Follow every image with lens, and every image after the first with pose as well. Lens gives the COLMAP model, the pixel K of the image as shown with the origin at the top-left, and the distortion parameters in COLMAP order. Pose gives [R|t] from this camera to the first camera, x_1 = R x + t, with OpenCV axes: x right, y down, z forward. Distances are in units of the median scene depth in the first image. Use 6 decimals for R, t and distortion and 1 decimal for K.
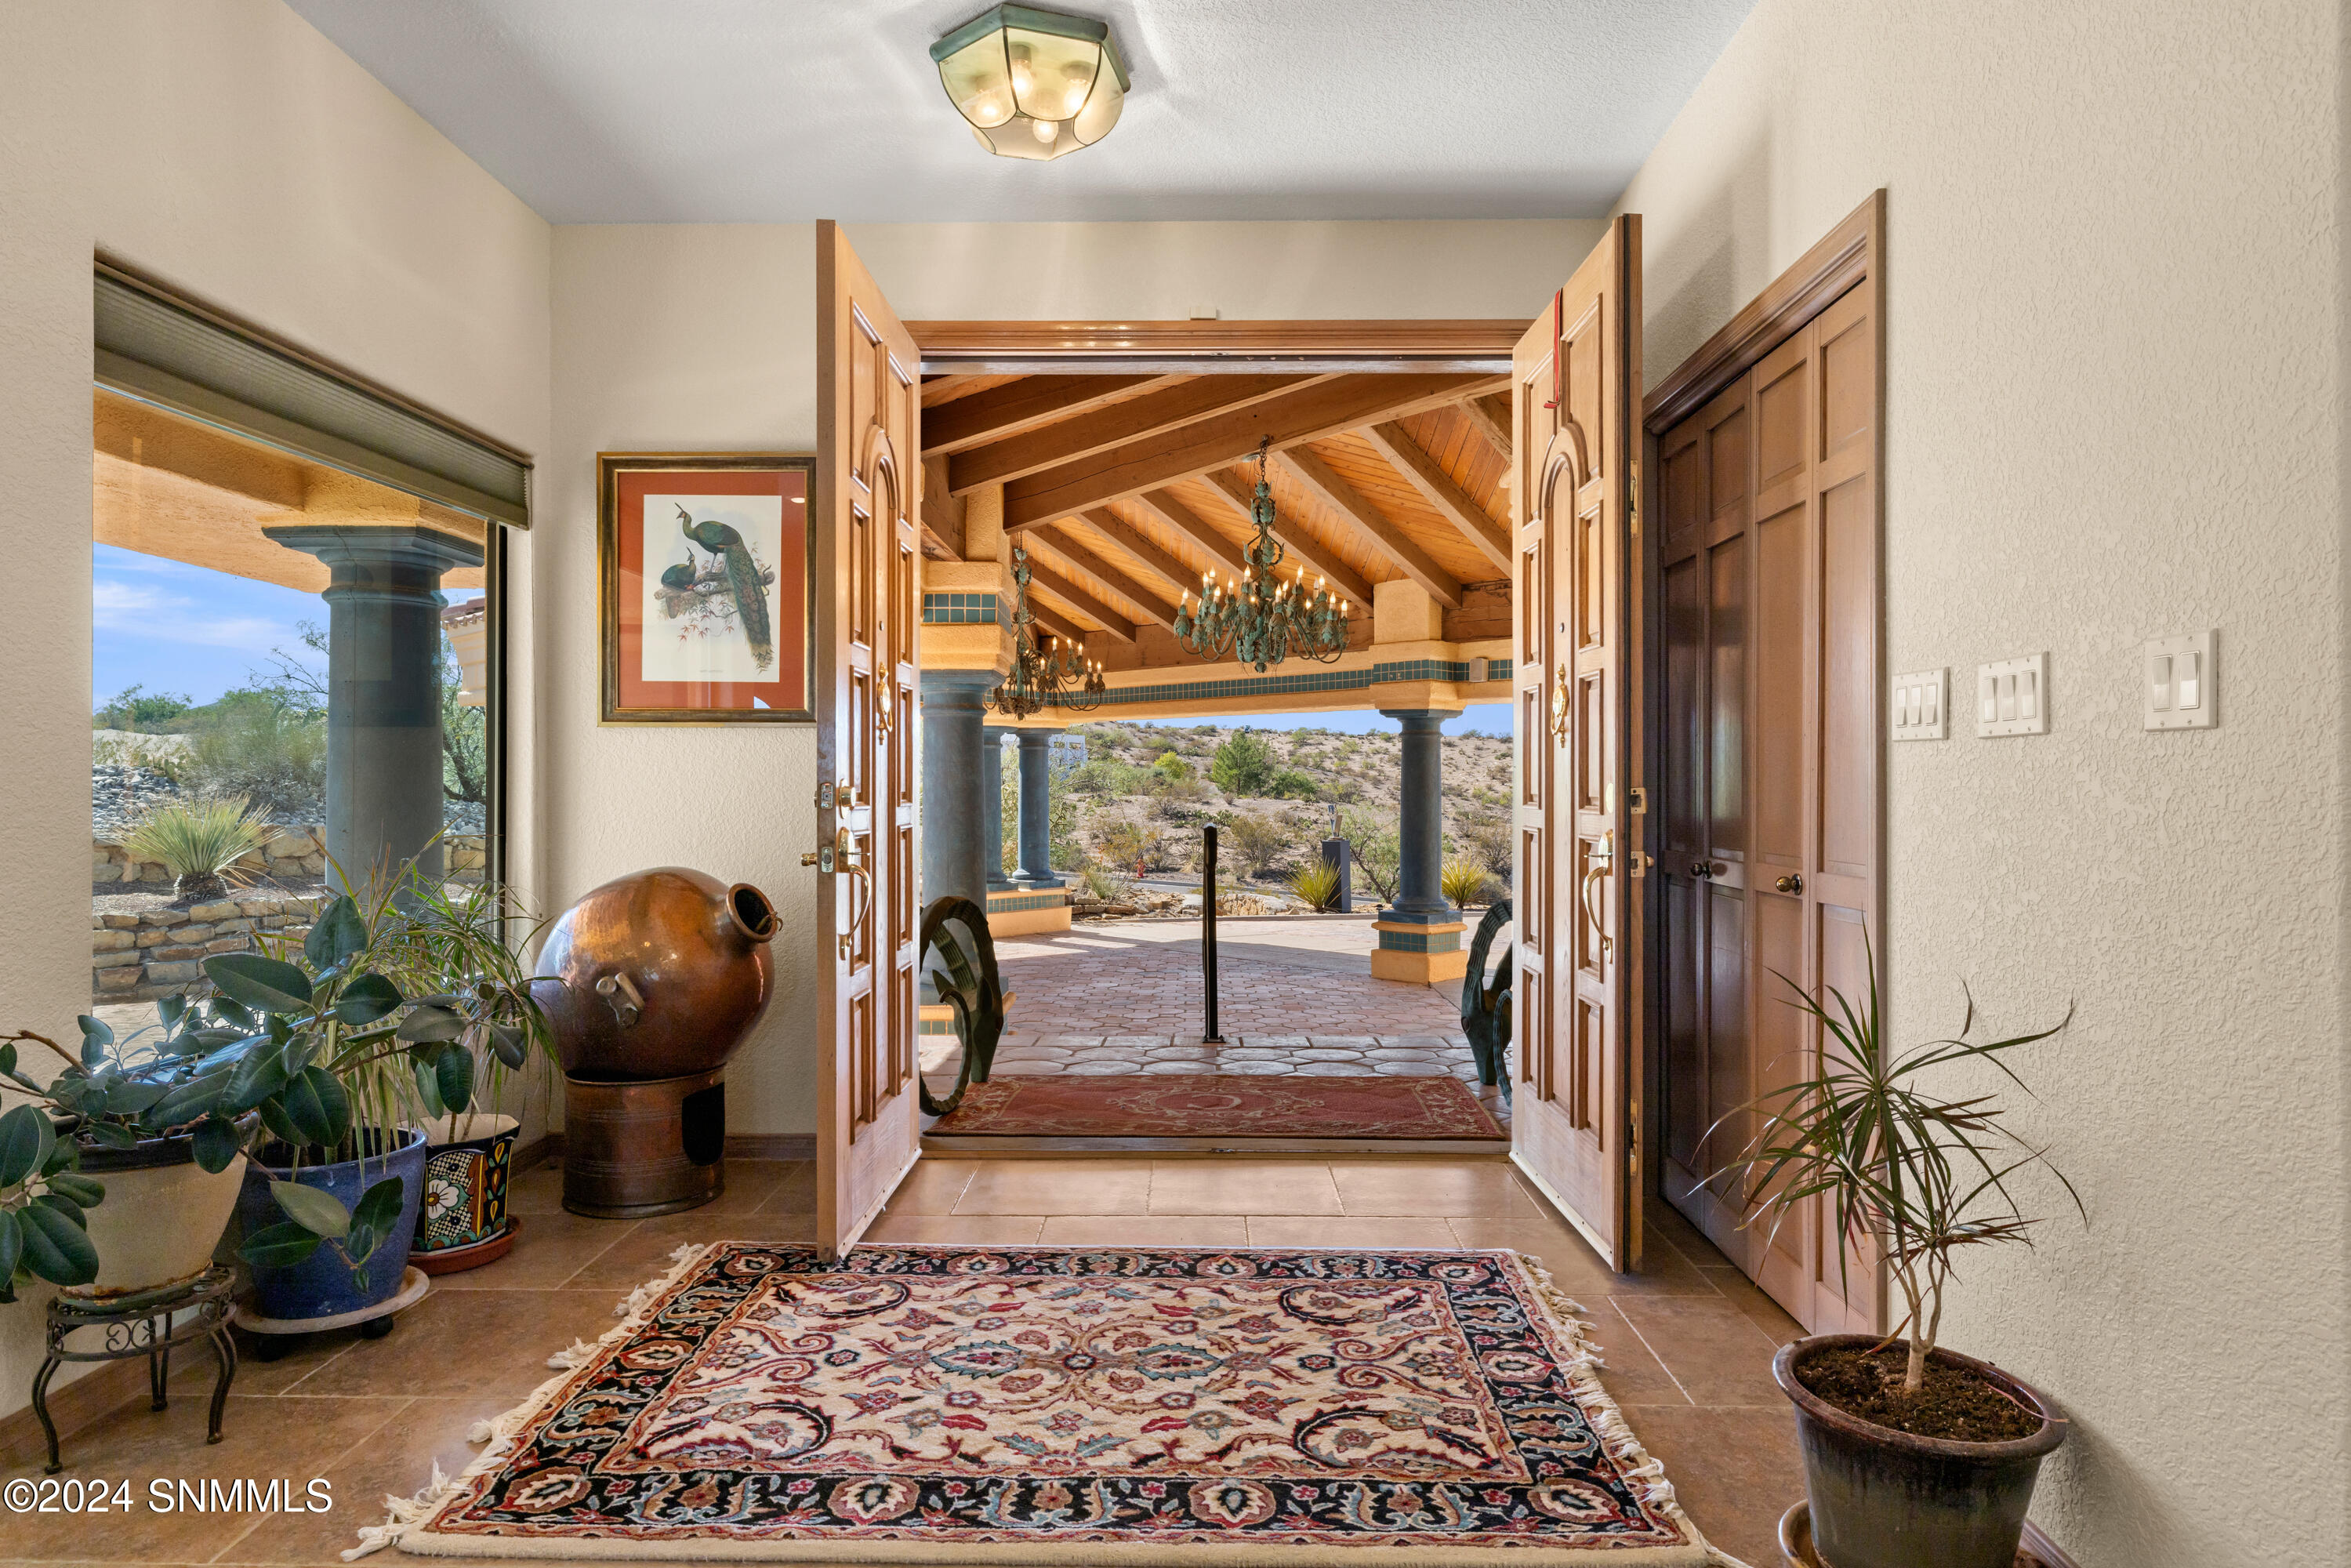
lens RADIAL K [[1331.4, 0, 1183.4], [0, 1331.4, 779.1], [0, 0, 1]] dist [-0.000632, -0.000856]
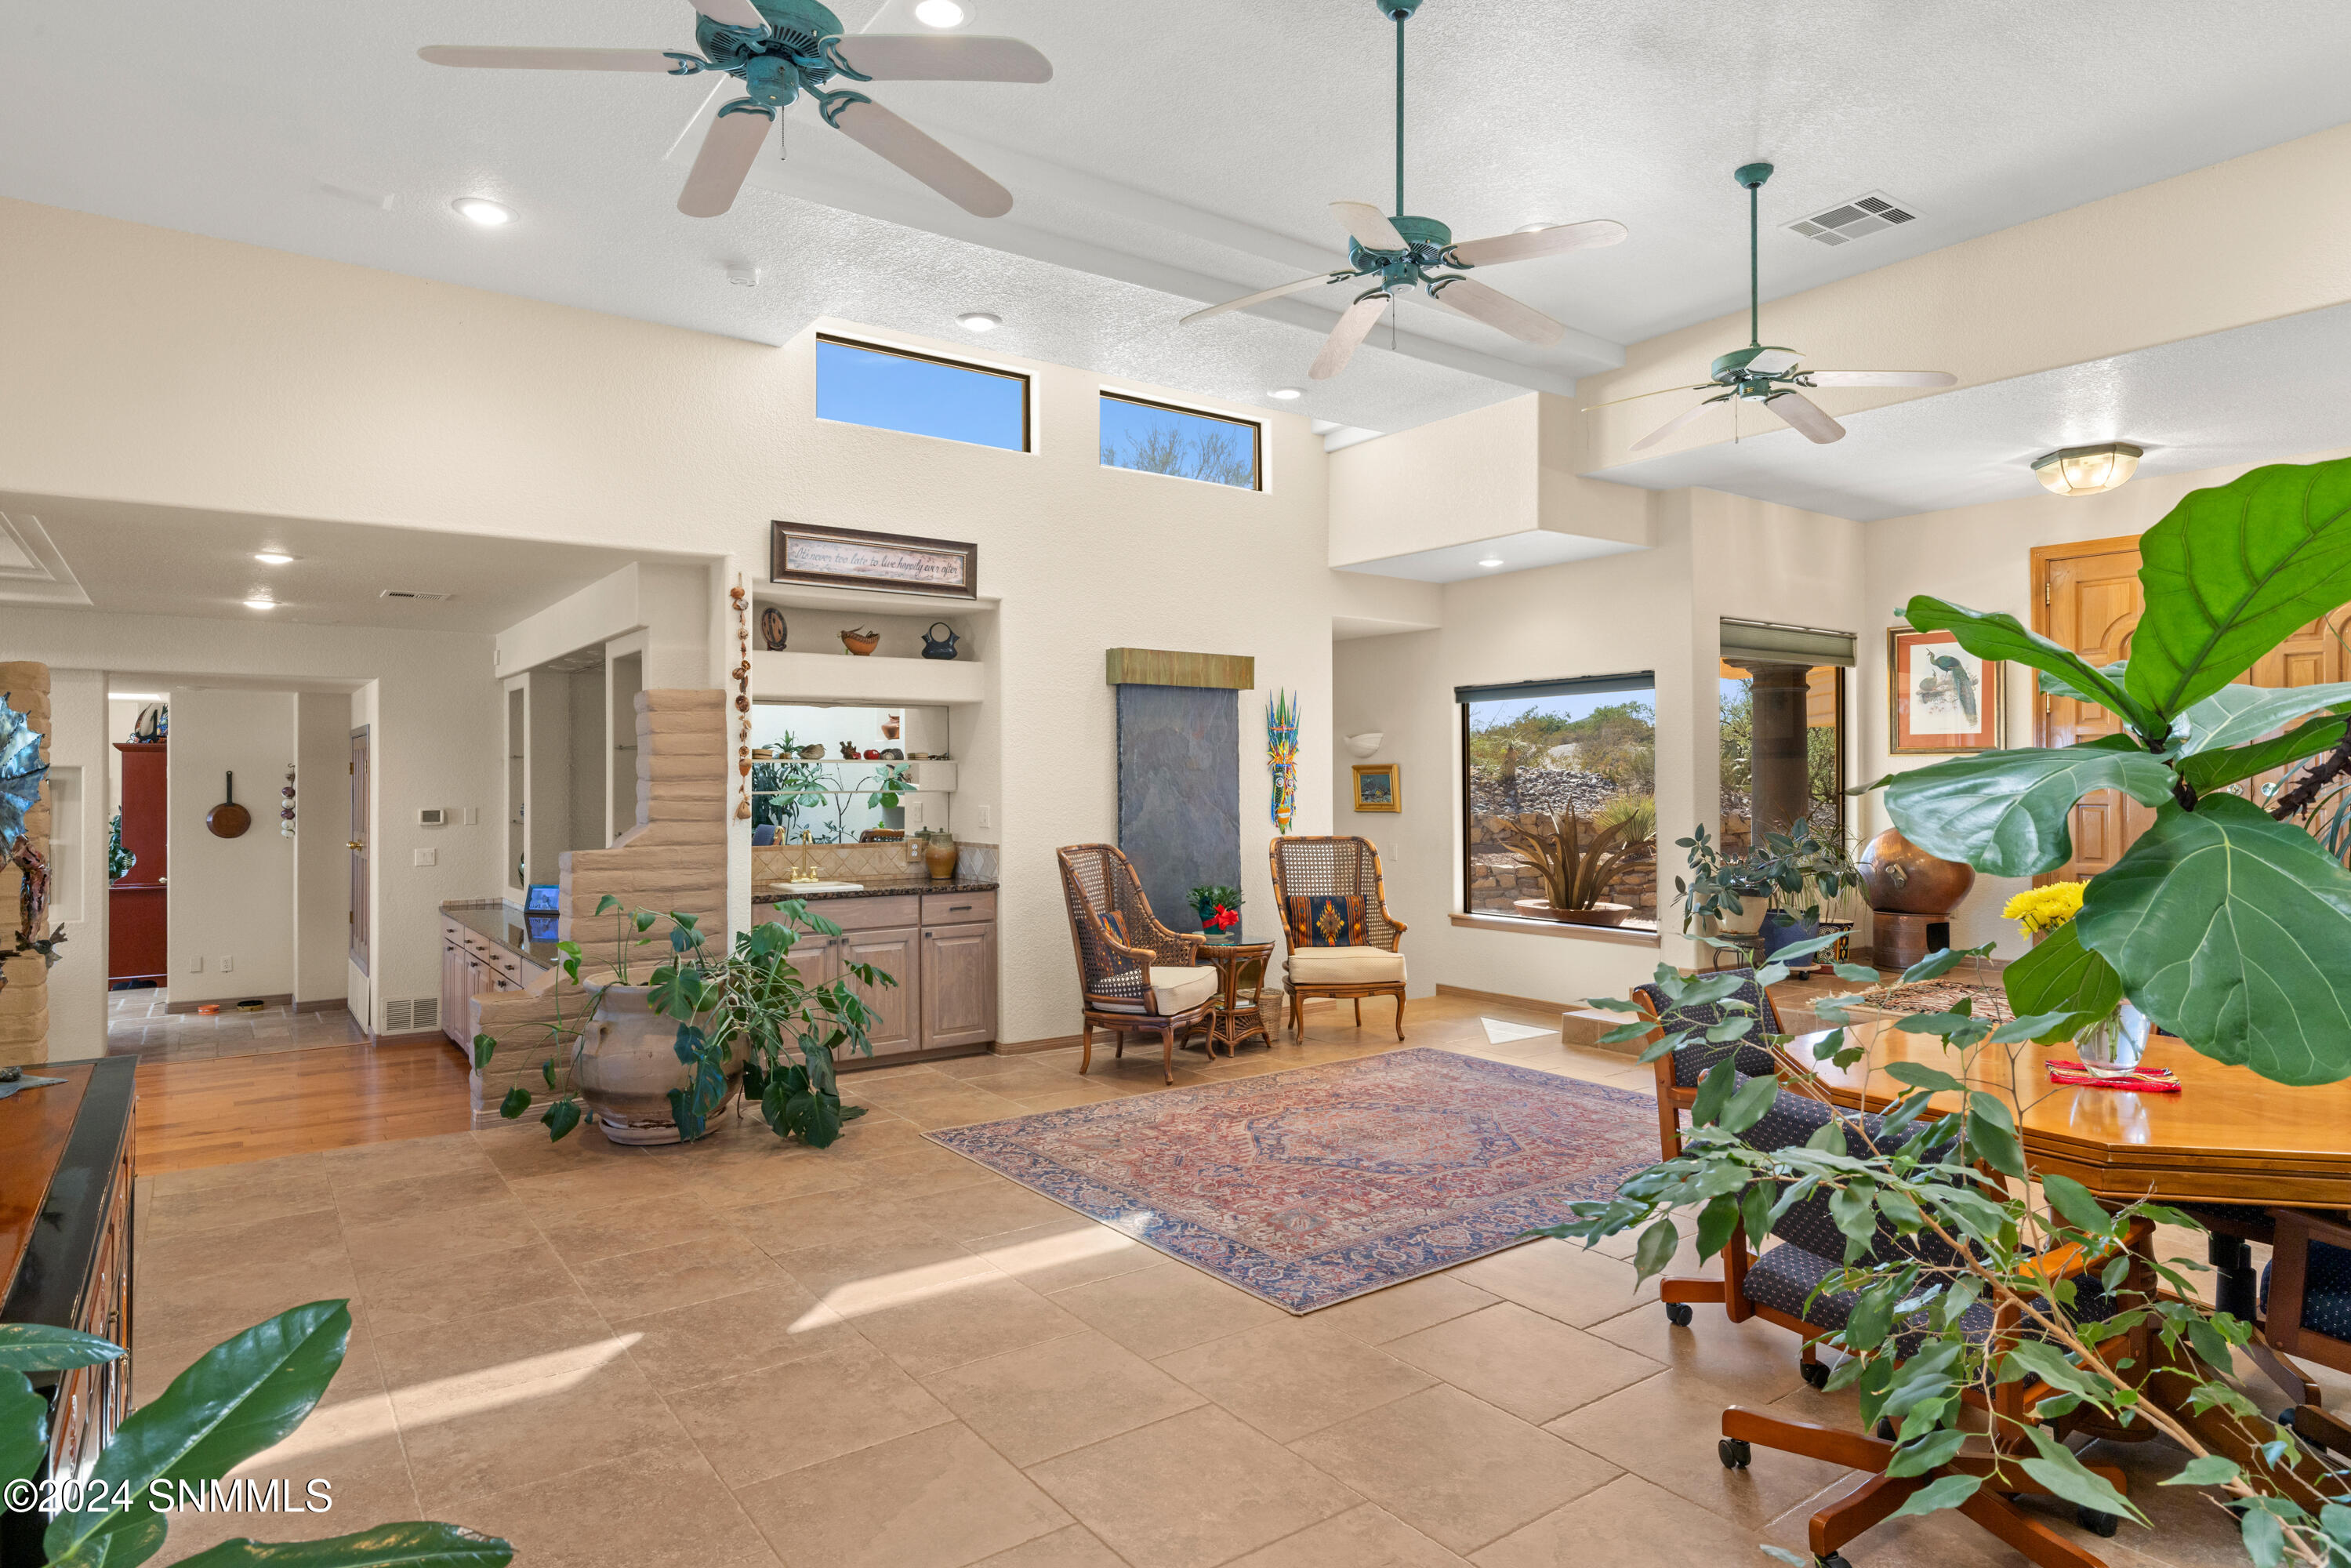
lens RADIAL K [[1331.4, 0, 1170.7], [0, 1331.4, 771.9], [0, 0, 1]] dist [-0.000632, -0.000856]
pose [[0.600923, -0.006830, -0.799278, 0.580395], [0.002228, 0.999974, -0.006870, -0.002681], [0.799304, 0.002347, 0.600922, -1.215316]]
